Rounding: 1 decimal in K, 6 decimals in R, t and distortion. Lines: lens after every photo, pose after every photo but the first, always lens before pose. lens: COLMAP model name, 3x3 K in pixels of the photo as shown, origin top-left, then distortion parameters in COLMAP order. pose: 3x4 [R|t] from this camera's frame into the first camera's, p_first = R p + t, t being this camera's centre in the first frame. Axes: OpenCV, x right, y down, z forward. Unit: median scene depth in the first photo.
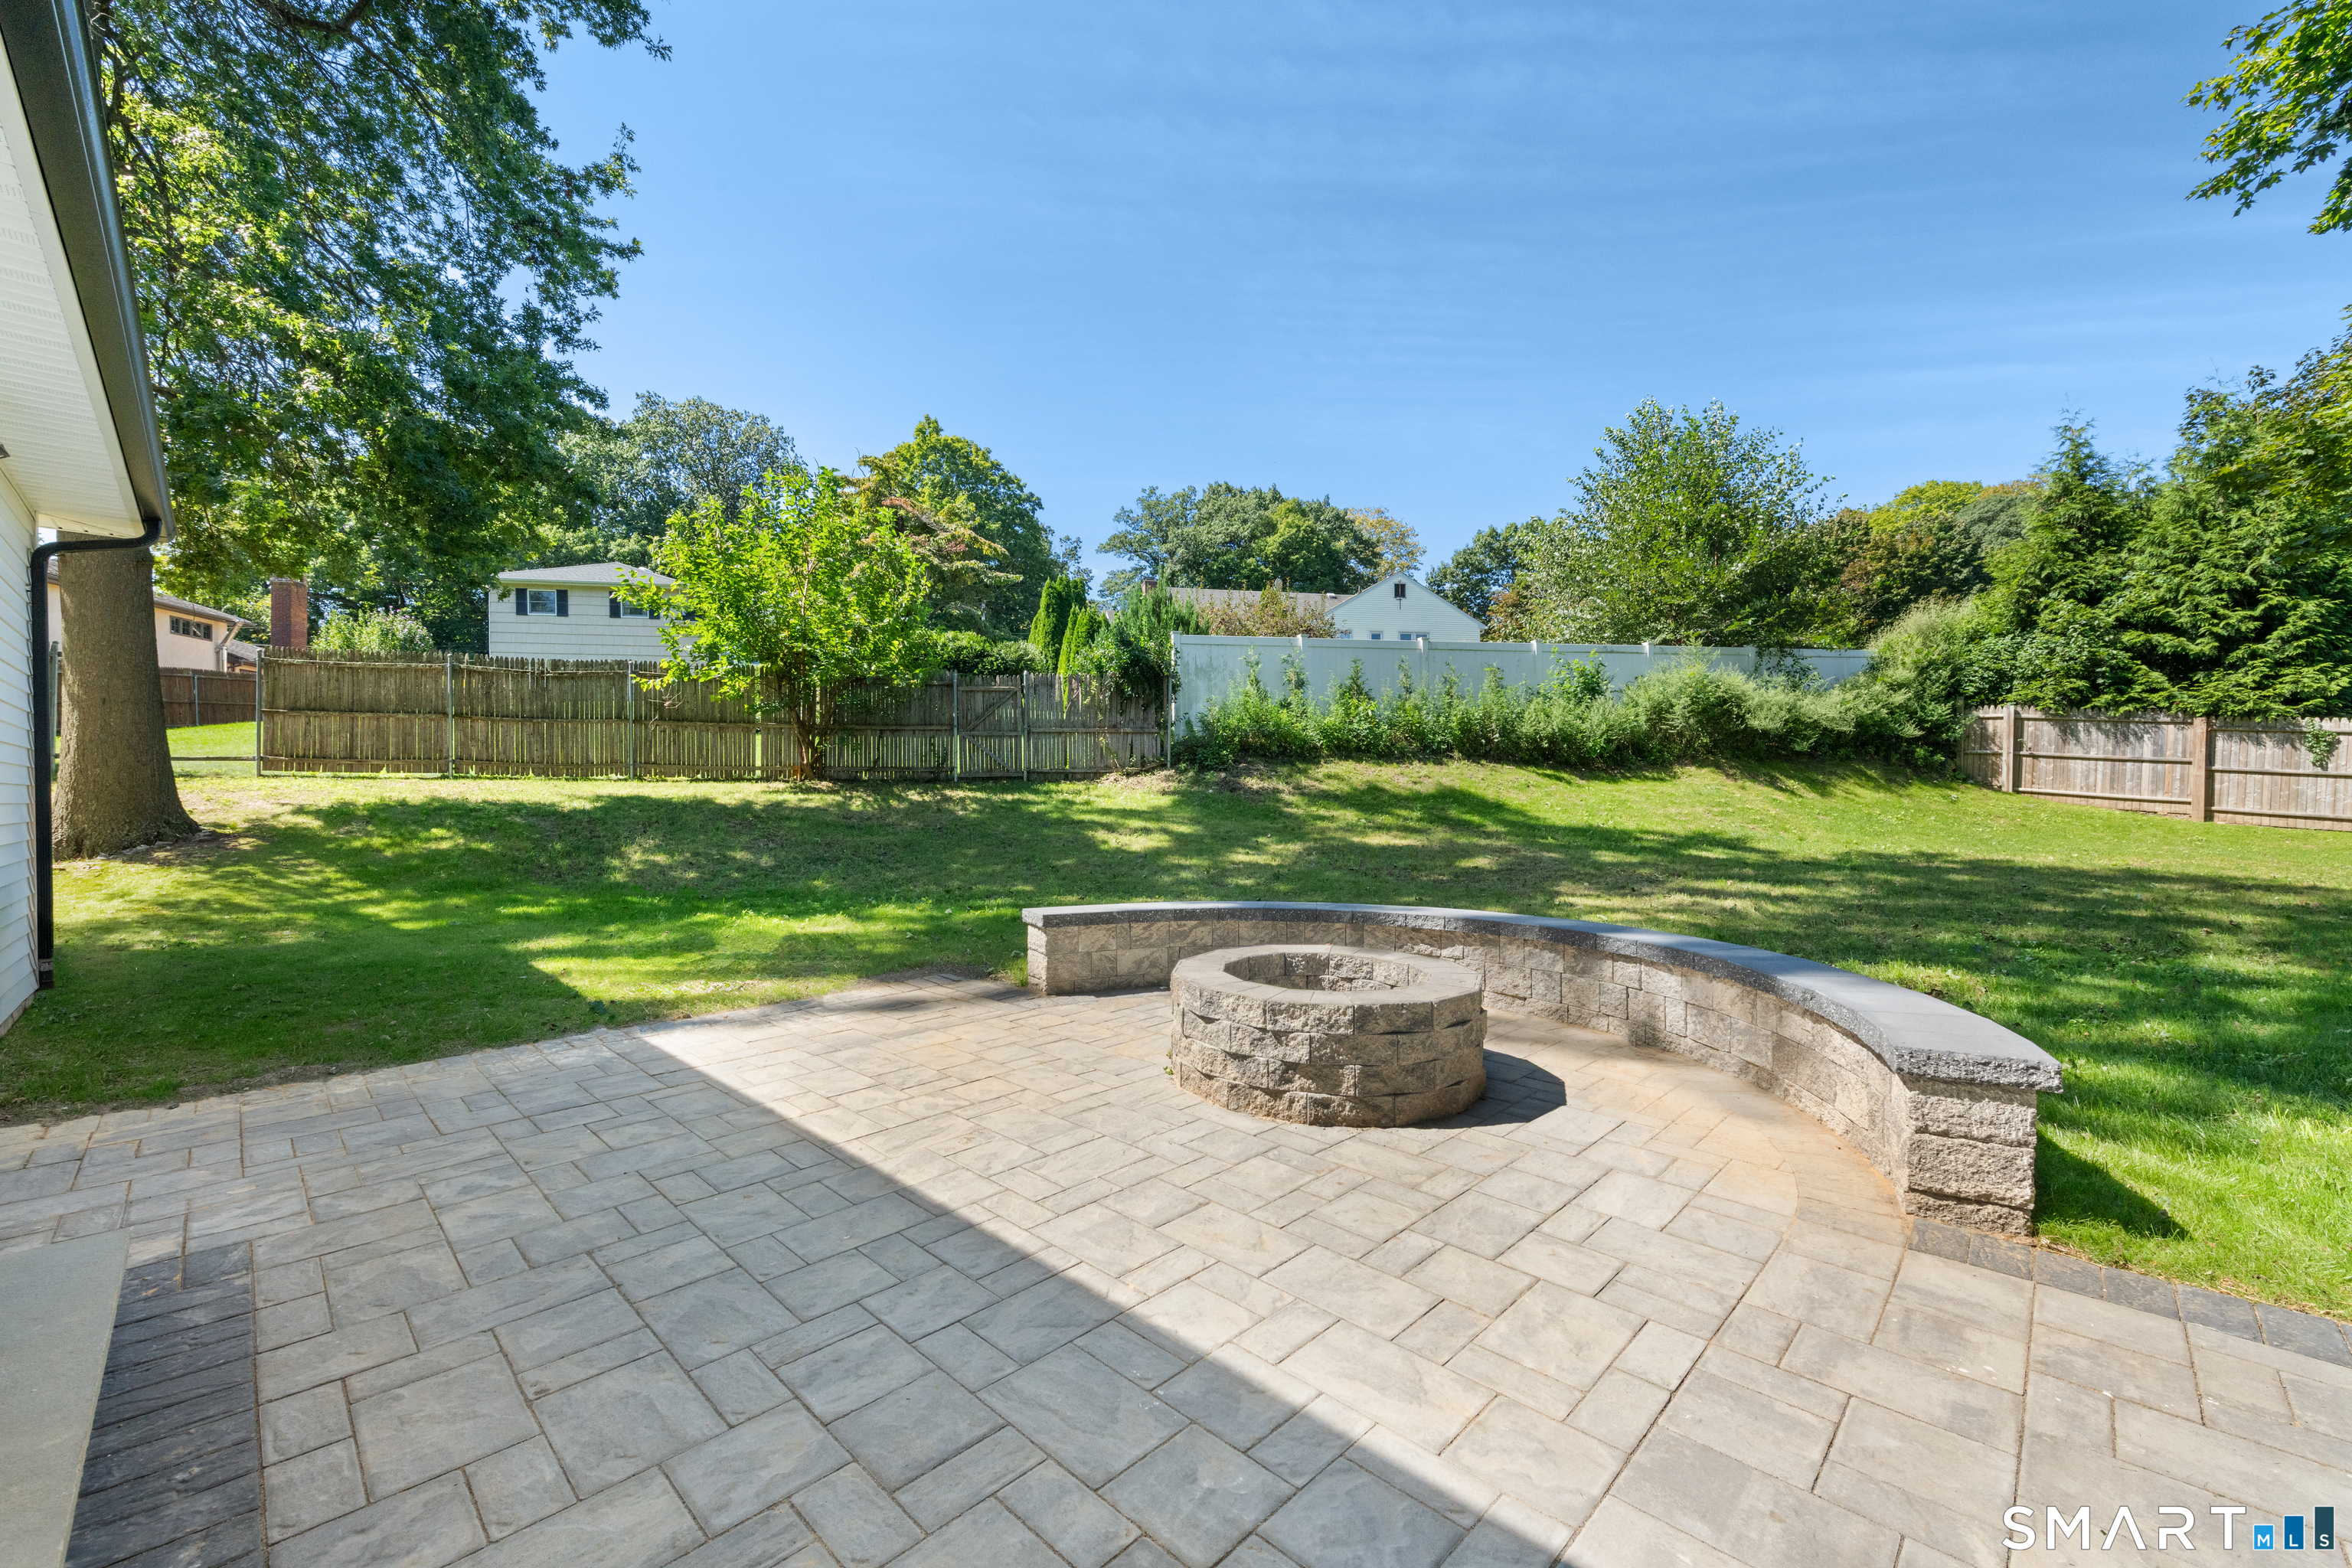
lens RADIAL K [[930.6, 0, 1175.6], [0, 930.6, 791.3], [0, 0, 1]] dist [0.000816, -0.000124]
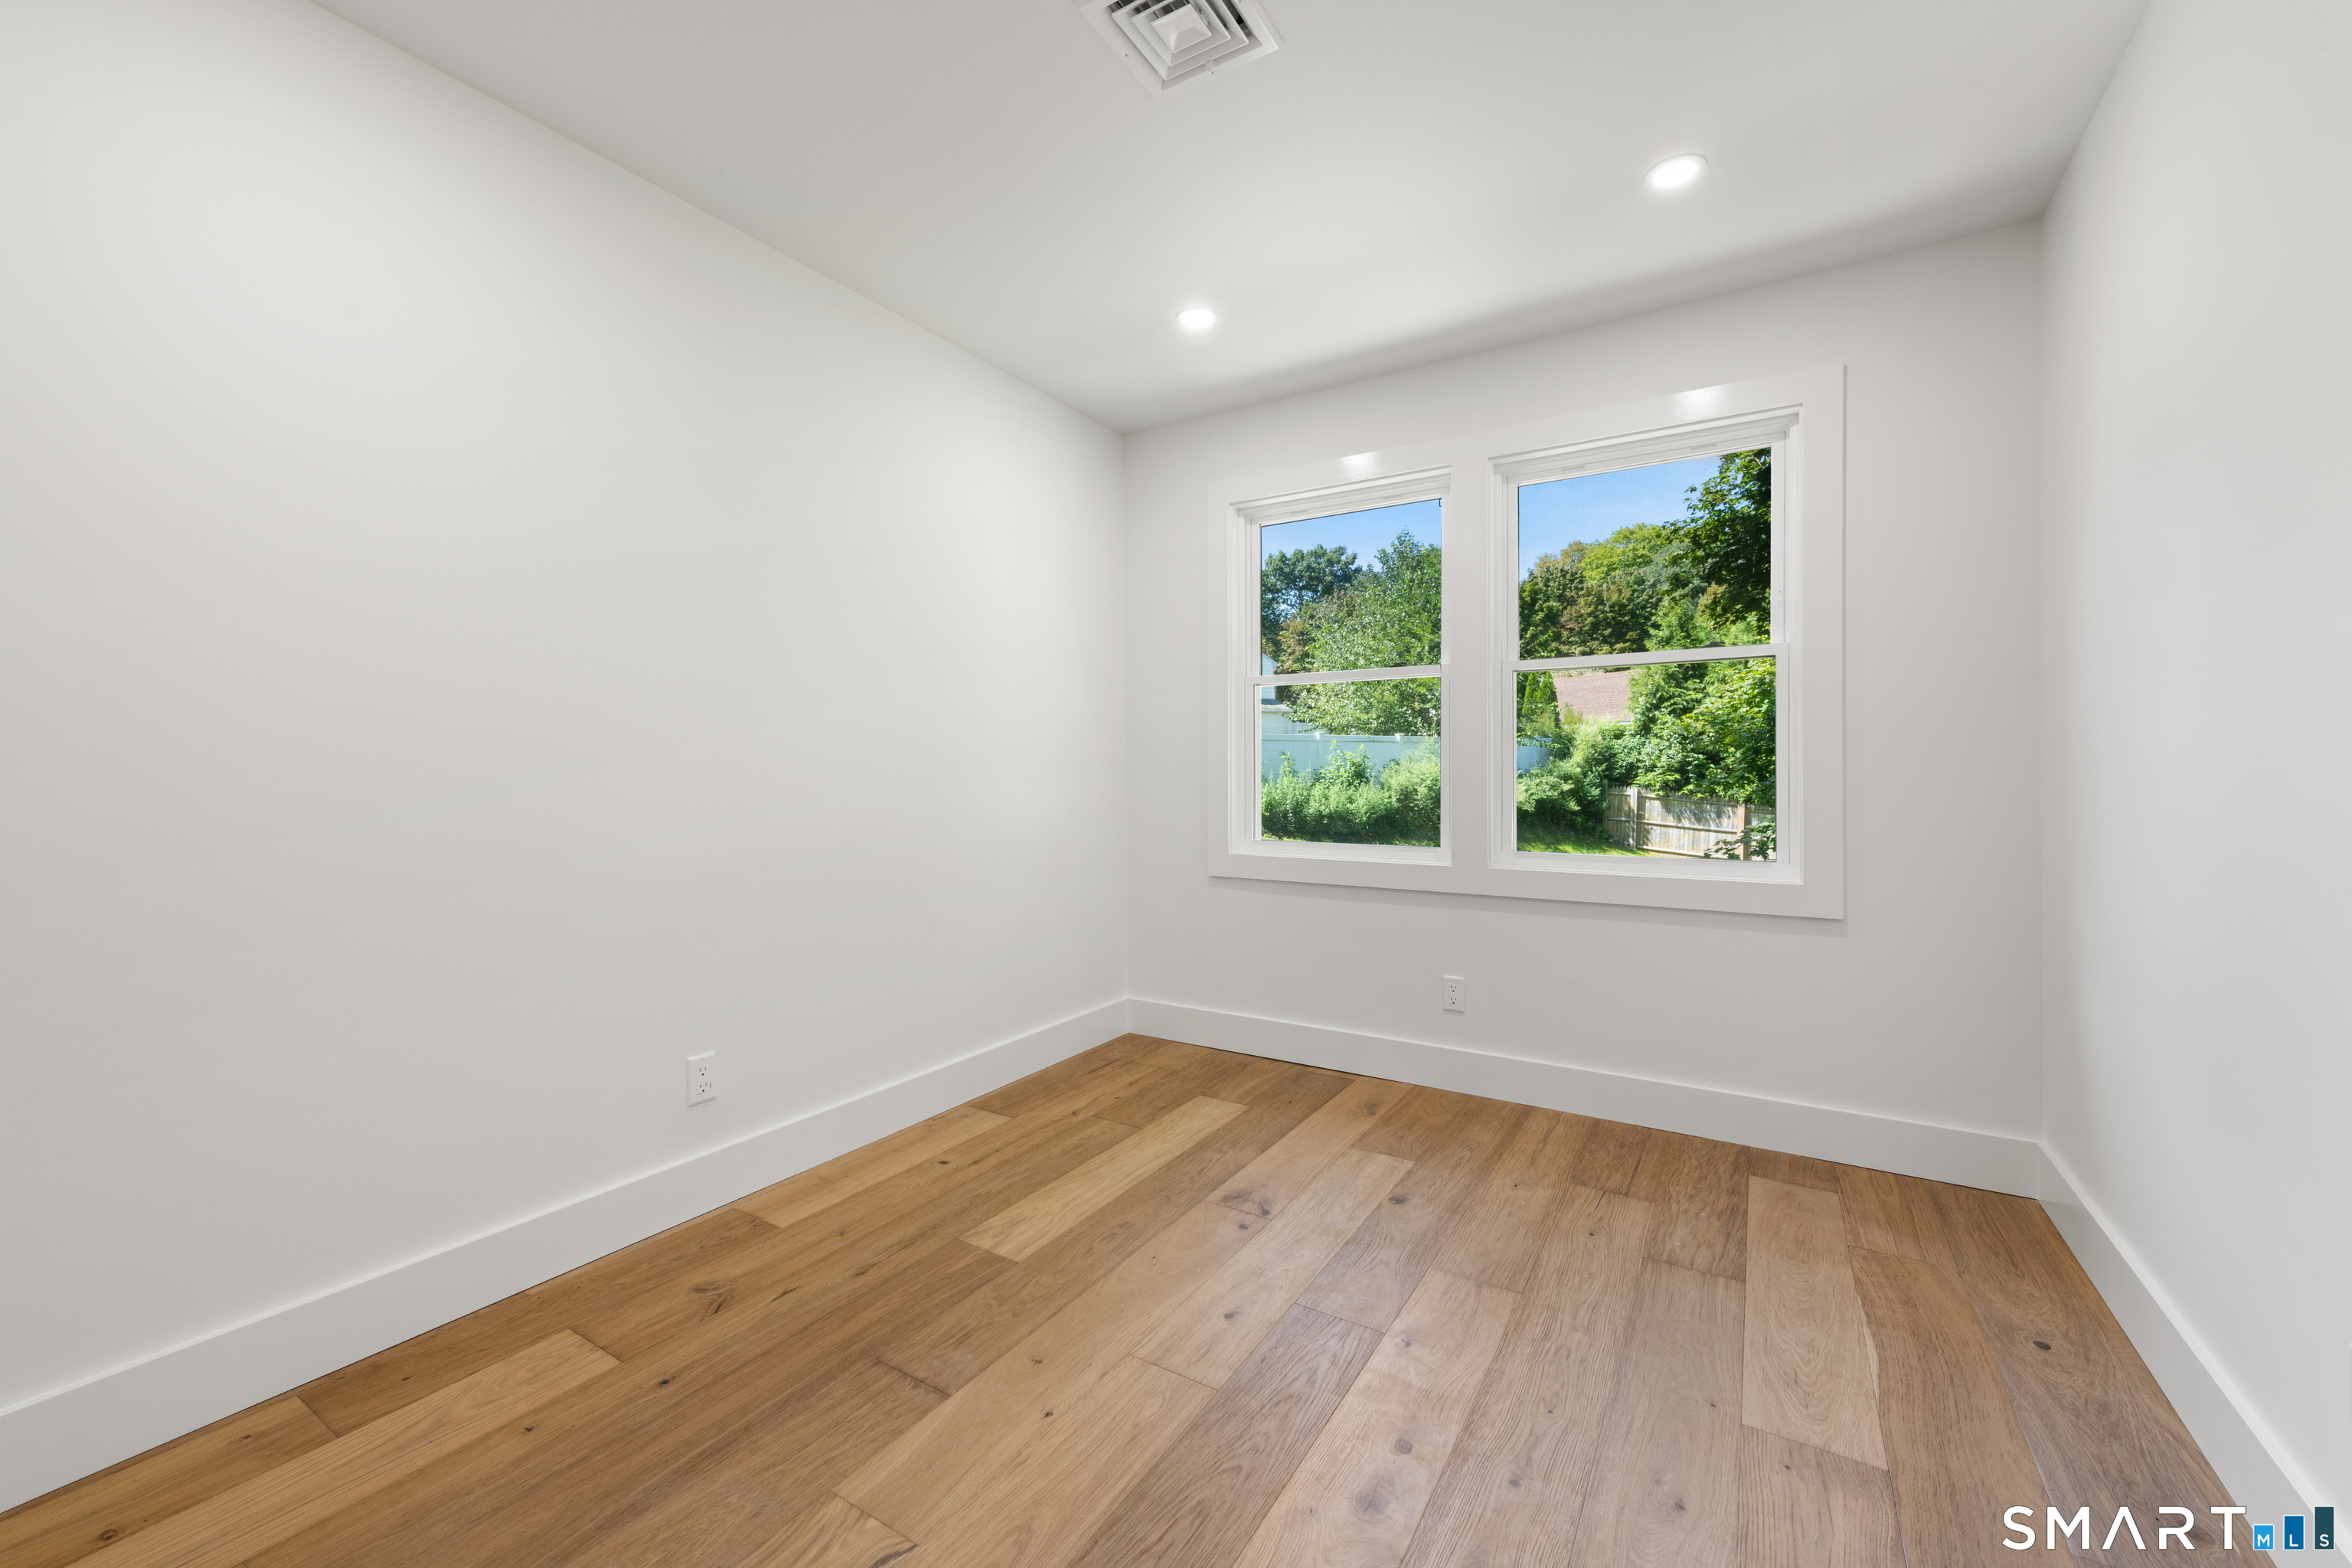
lens RADIAL K [[930.6, 0, 1172.8], [0, 930.6, 789.5], [0, 0, 1]] dist [0.000816, -0.000124]
pose [[0.976954, 0.002514, 0.213437, -0.091143], [-0.005690, 0.999882, 0.014268, -0.106416], [-0.213376, -0.015153, 0.976853, -0.228646]]
